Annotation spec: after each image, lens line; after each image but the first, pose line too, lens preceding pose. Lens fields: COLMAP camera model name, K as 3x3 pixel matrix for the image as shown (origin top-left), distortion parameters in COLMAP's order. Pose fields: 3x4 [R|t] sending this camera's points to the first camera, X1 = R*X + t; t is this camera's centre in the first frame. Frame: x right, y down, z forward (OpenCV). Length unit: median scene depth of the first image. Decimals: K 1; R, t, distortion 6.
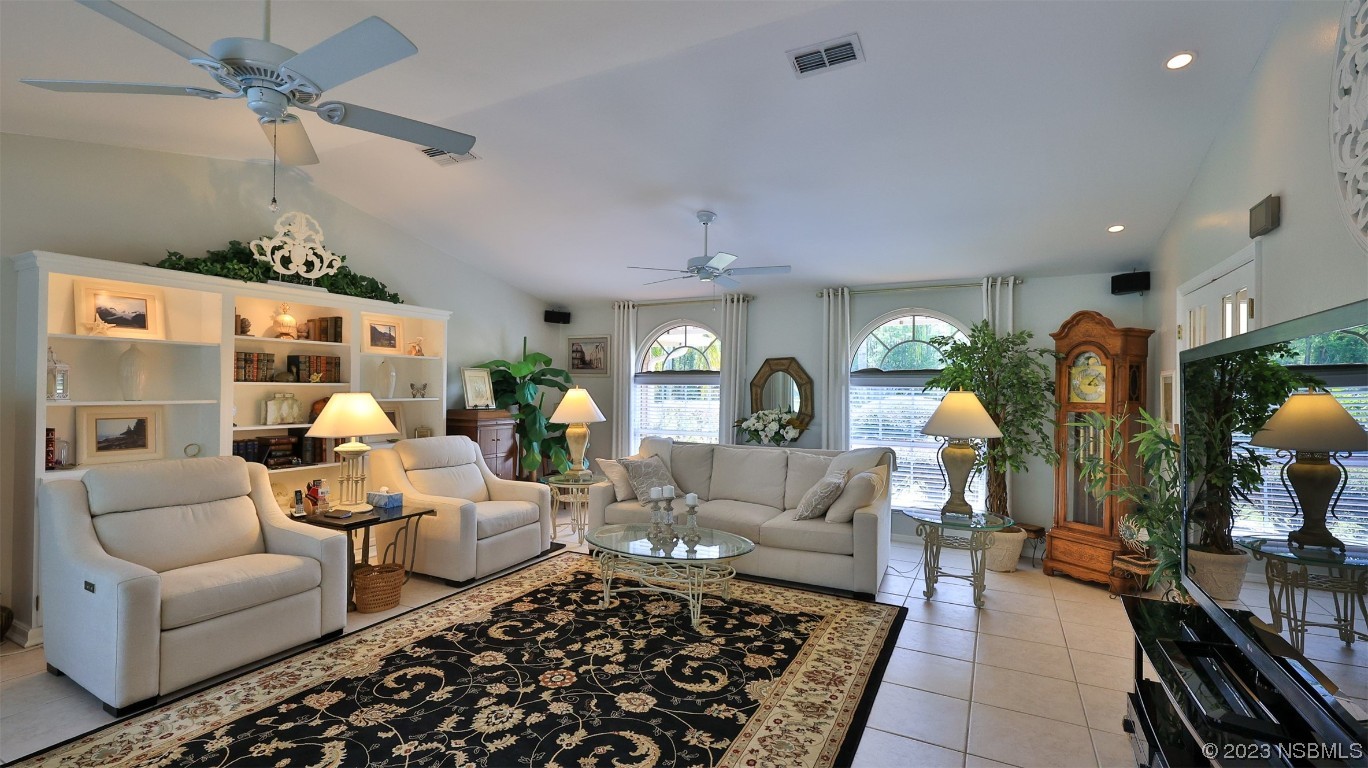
lens RADIAL K [[606.6, 0, 682.4], [0, 606.6, 382.0], [0, 0, 1]] dist [0.004139, 0.000116]
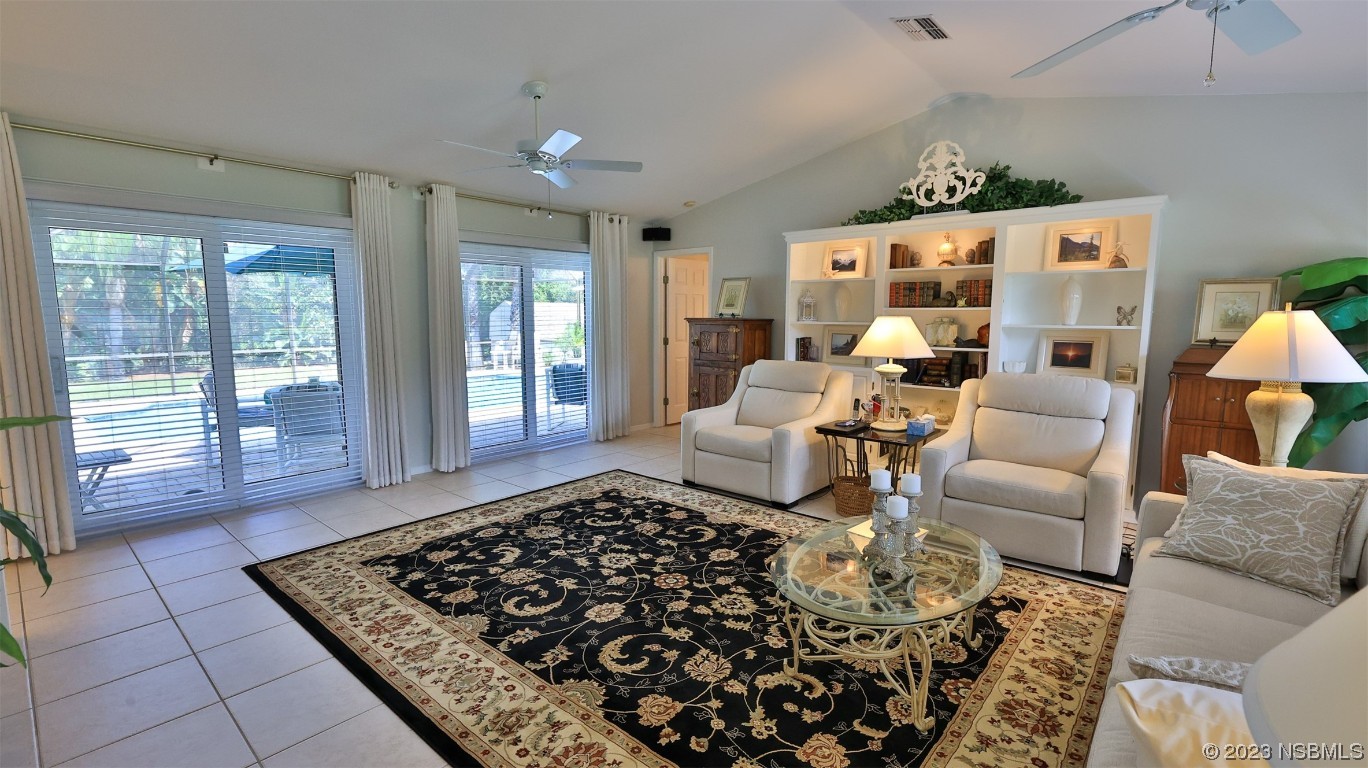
lens RADIAL K [[606.6, 0, 682.2], [0, 606.6, 382.4], [0, 0, 1]] dist [0.004139, 0.000116]
pose [[-0.235948, 0.100336, -0.966572, 0.691269], [0.005315, 0.994774, 0.101966, 0.027731], [0.971751, 0.018921, -0.235249, 1.108231]]
